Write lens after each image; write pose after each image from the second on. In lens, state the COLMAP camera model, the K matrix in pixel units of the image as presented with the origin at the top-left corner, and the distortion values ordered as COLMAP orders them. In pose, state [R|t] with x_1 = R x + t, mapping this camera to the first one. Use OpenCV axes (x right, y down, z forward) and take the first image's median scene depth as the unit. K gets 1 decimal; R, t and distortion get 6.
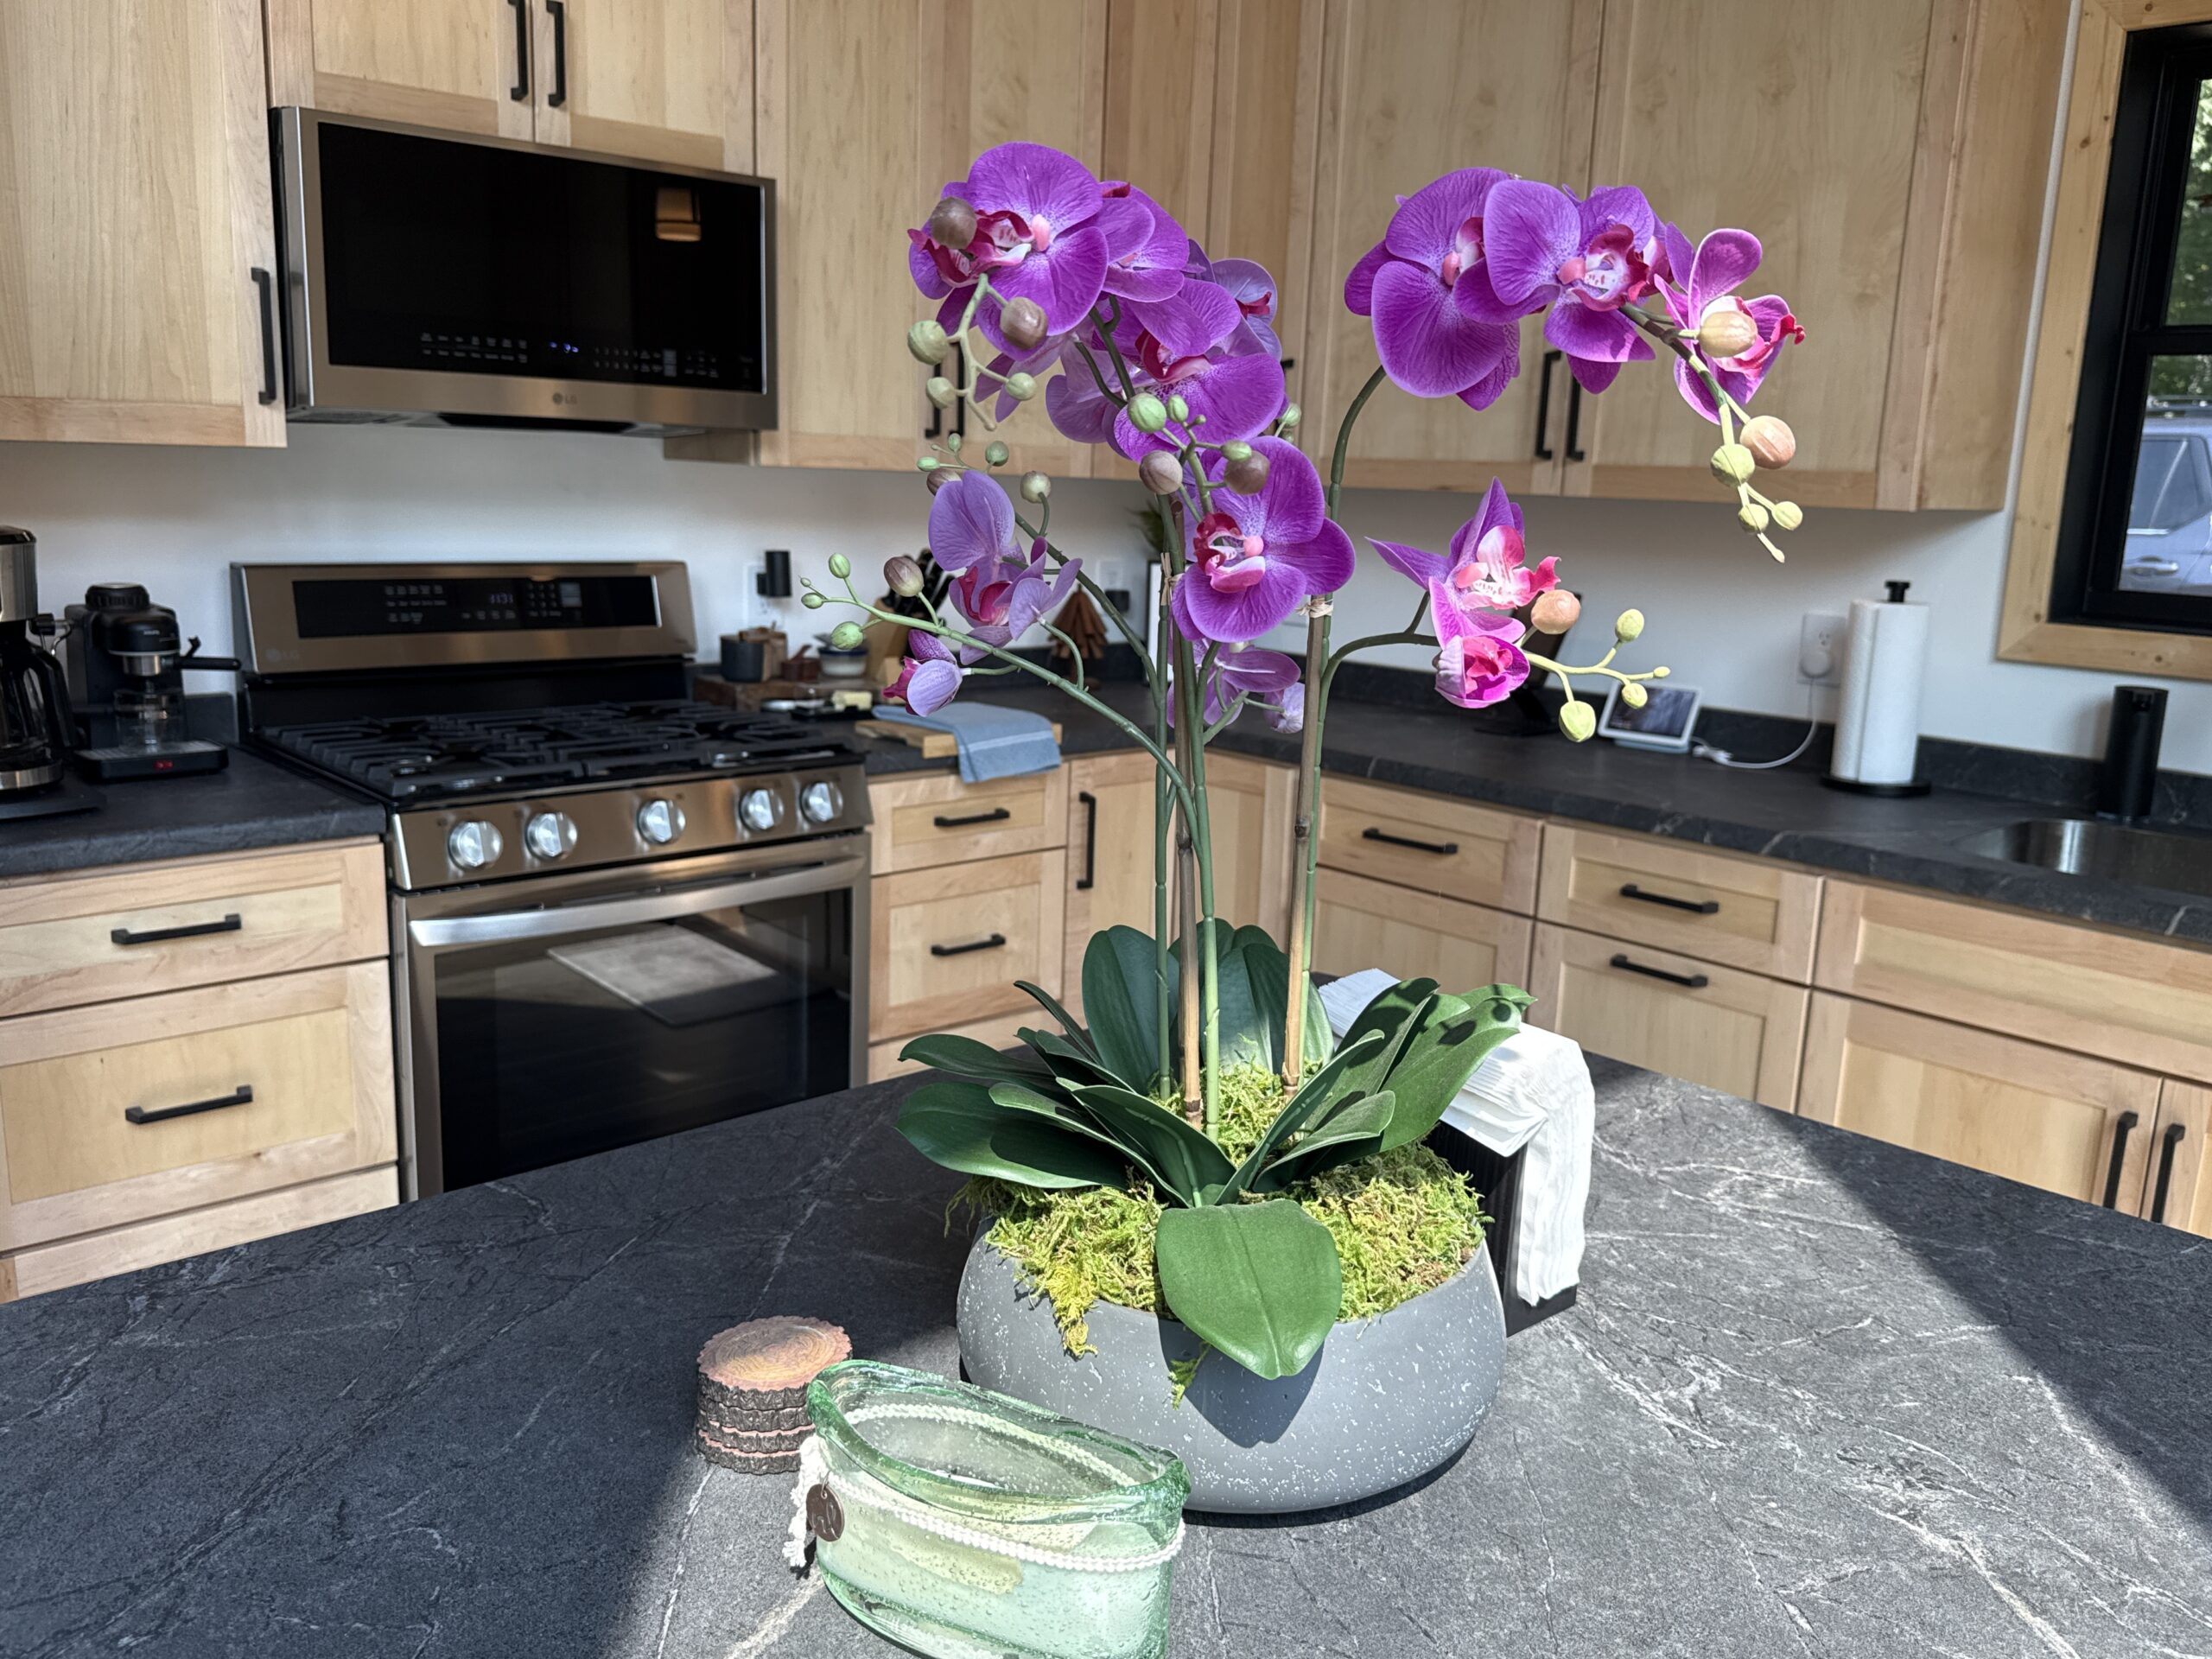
lens RADIAL K [[1824.3, 0, 1106.6], [0, 1824.3, 838.6], [0, 0, 1]] dist [-0.006817, -0.040052]
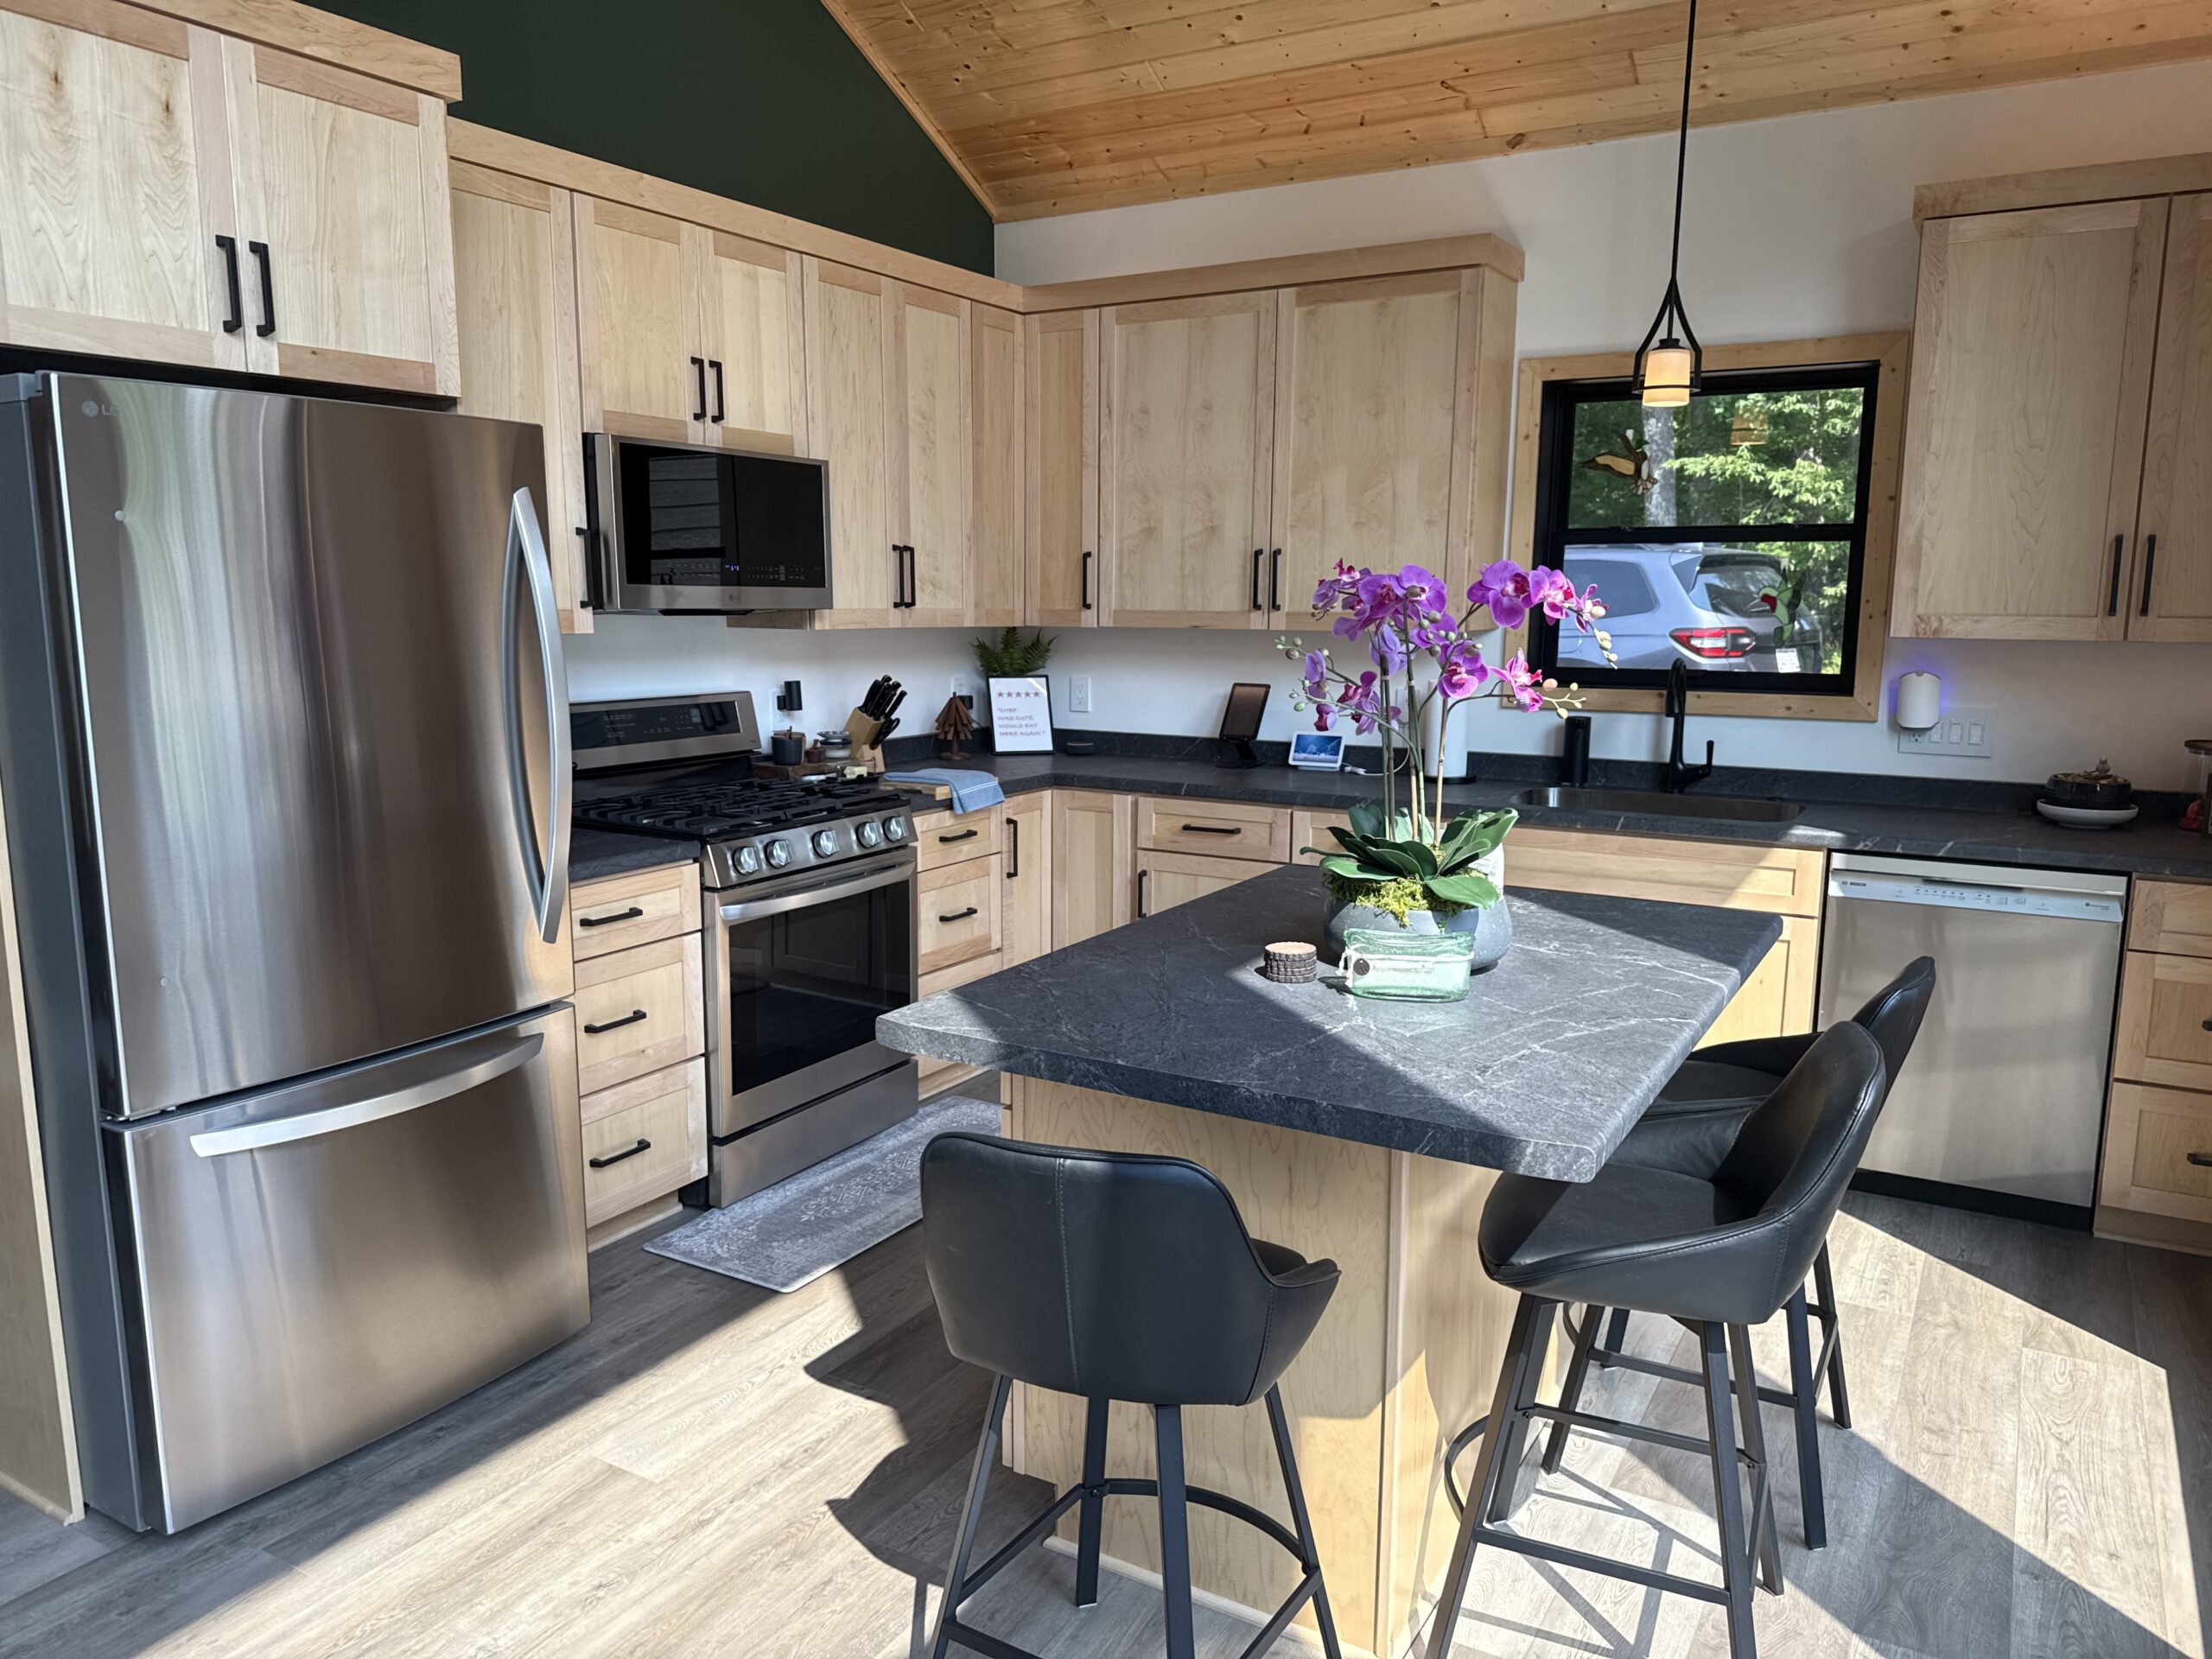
lens RADIAL K [[1569.5, 0, 1108.3], [0, 1569.5, 840.1], [0, 0, 1]] dist [0.014634, -0.002069]
pose [[0.955207, -0.077292, 0.285666, -0.367314], [0.089319, 0.995572, -0.029293, 0.048441], [-0.282137, 0.053497, 0.957882, -0.425550]]
